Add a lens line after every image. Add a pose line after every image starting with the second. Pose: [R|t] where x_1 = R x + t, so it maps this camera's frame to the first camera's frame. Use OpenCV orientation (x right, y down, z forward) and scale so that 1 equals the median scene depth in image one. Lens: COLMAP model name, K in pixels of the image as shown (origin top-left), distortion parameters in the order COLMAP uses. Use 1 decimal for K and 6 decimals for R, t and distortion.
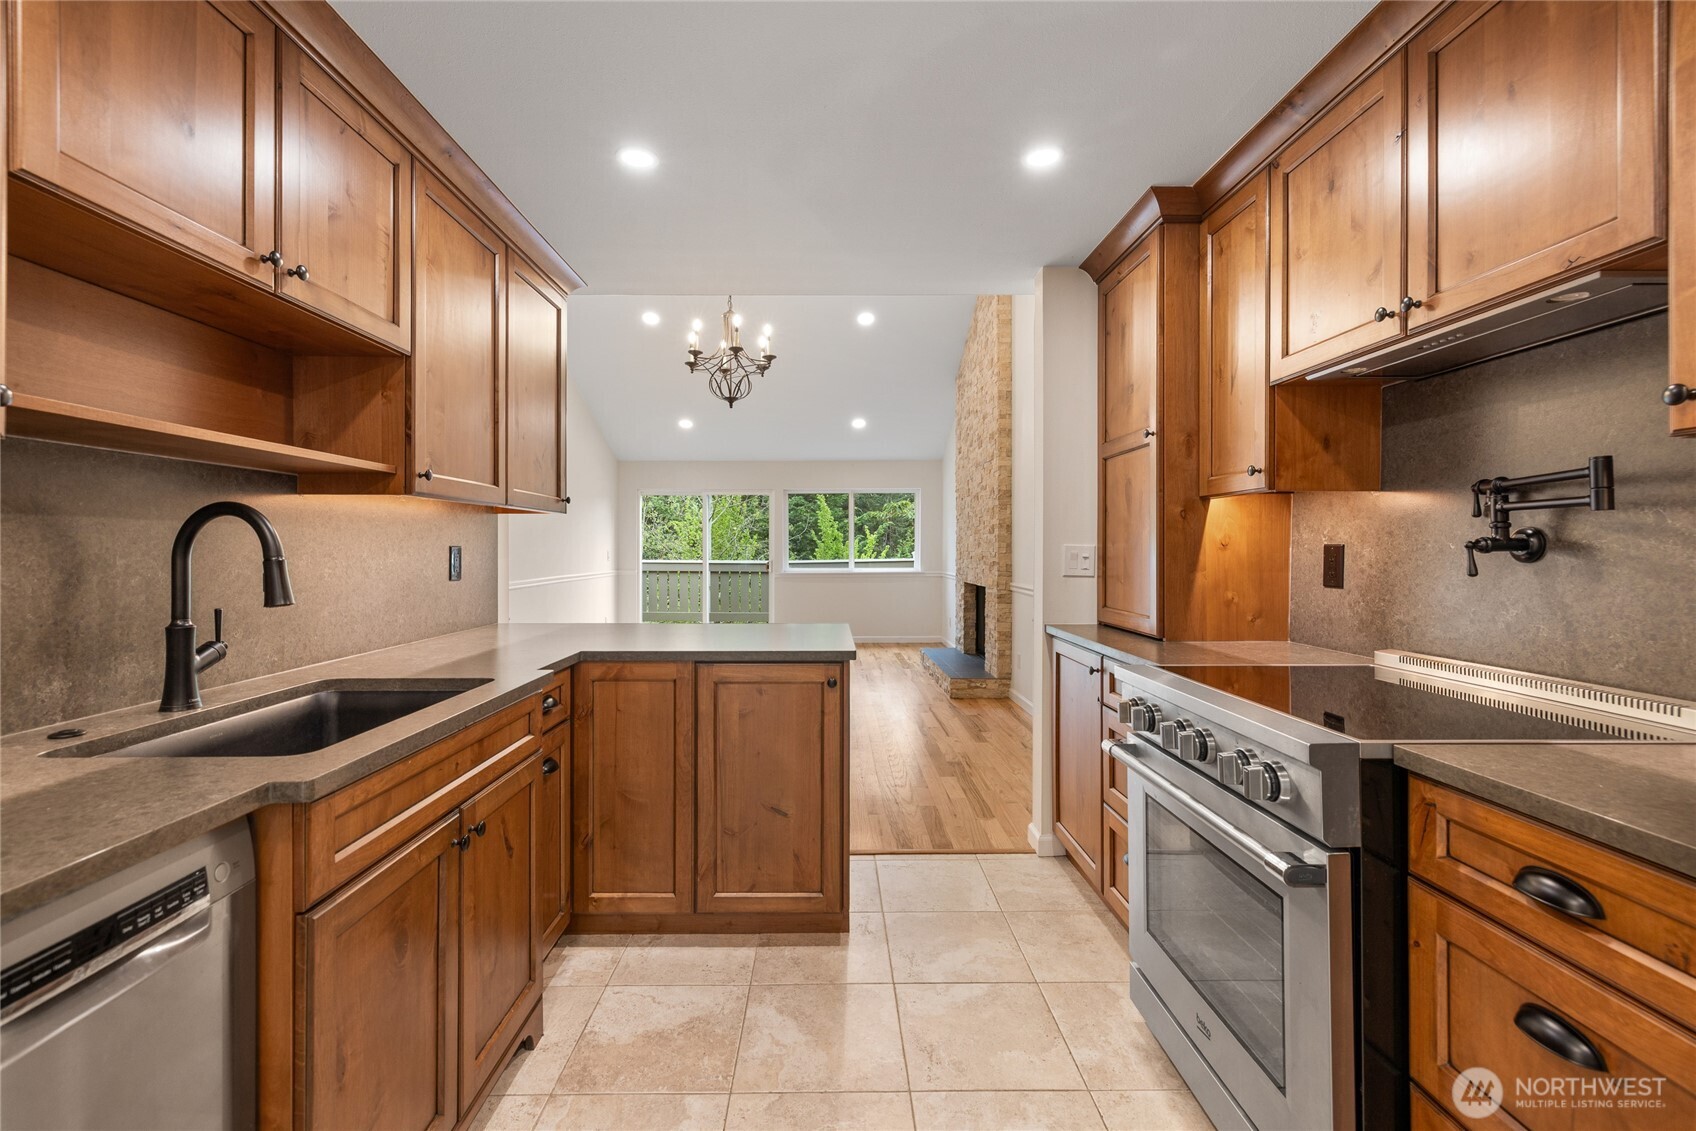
lens RADIAL K [[718.2, 0, 843.7], [0, 718.2, 548.2], [0, 0, 1]] dist [0.002350, 0.000515]
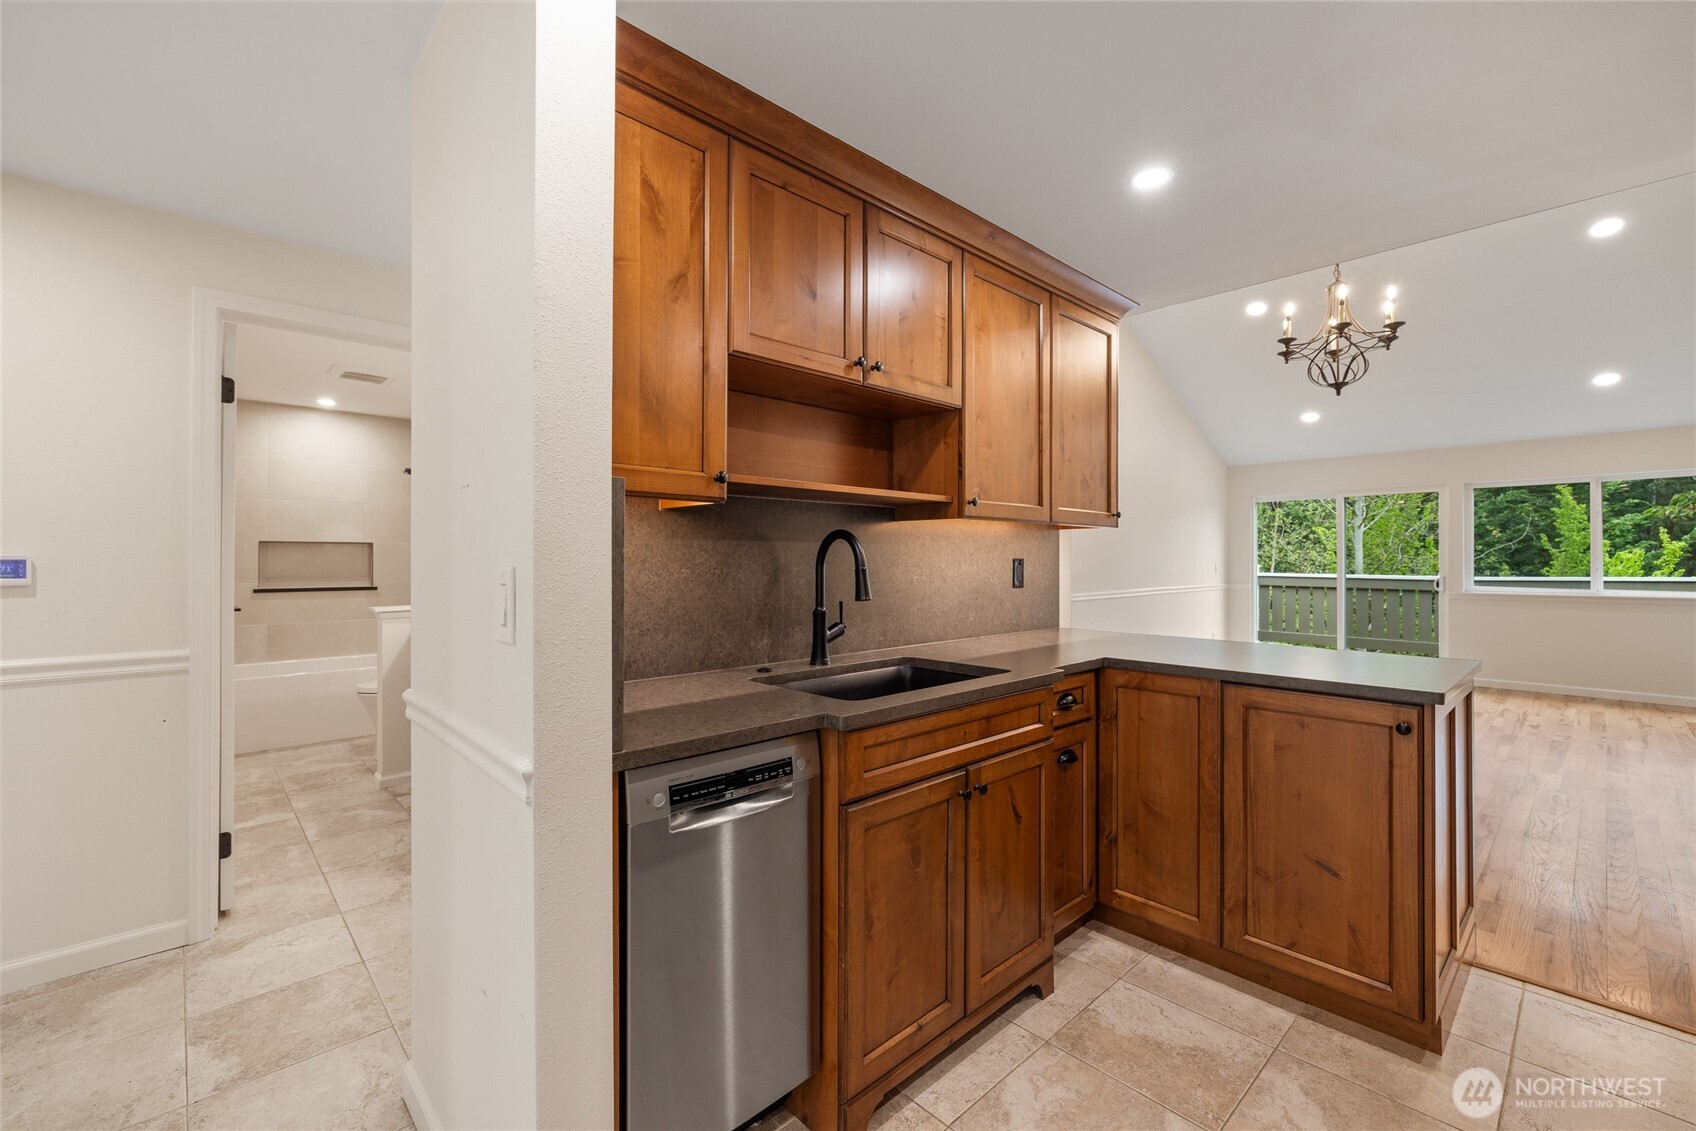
lens RADIAL K [[718.2, 0, 848.2], [0, 718.2, 558.4], [0, 0, 1]] dist [0.002350, 0.000515]
pose [[0.677670, -0.001037, -0.735366, 0.185615], [-0.000947, 0.999997, -0.002283, -0.000687], [0.735366, 0.002244, 0.677667, -0.001928]]
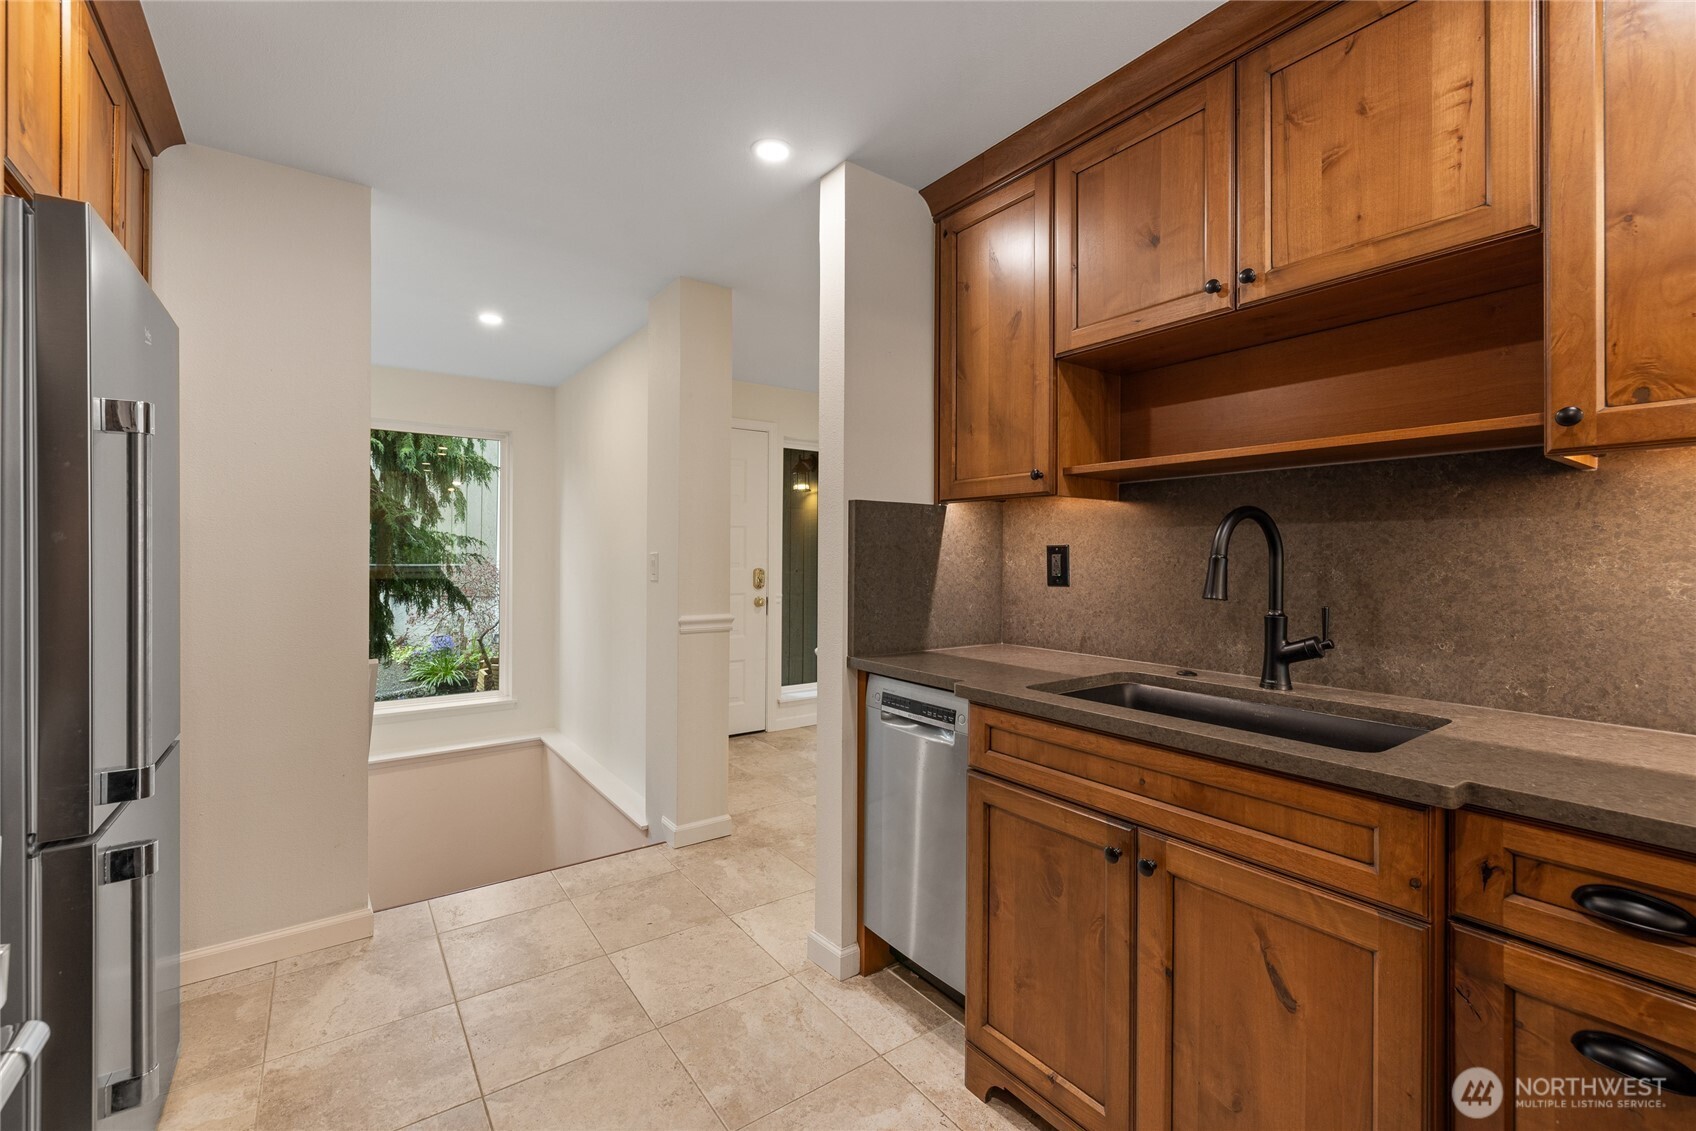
lens RADIAL K [[718.2, 0, 833.6], [0, 718.2, 559.6], [0, 0, 1]] dist [0.002350, 0.000515]
pose [[-0.827616, -0.003666, -0.561283, 0.224959], [-0.007832, 0.999957, 0.005018, 0.013607], [0.561240, 0.008549, -0.827609, 1.147349]]
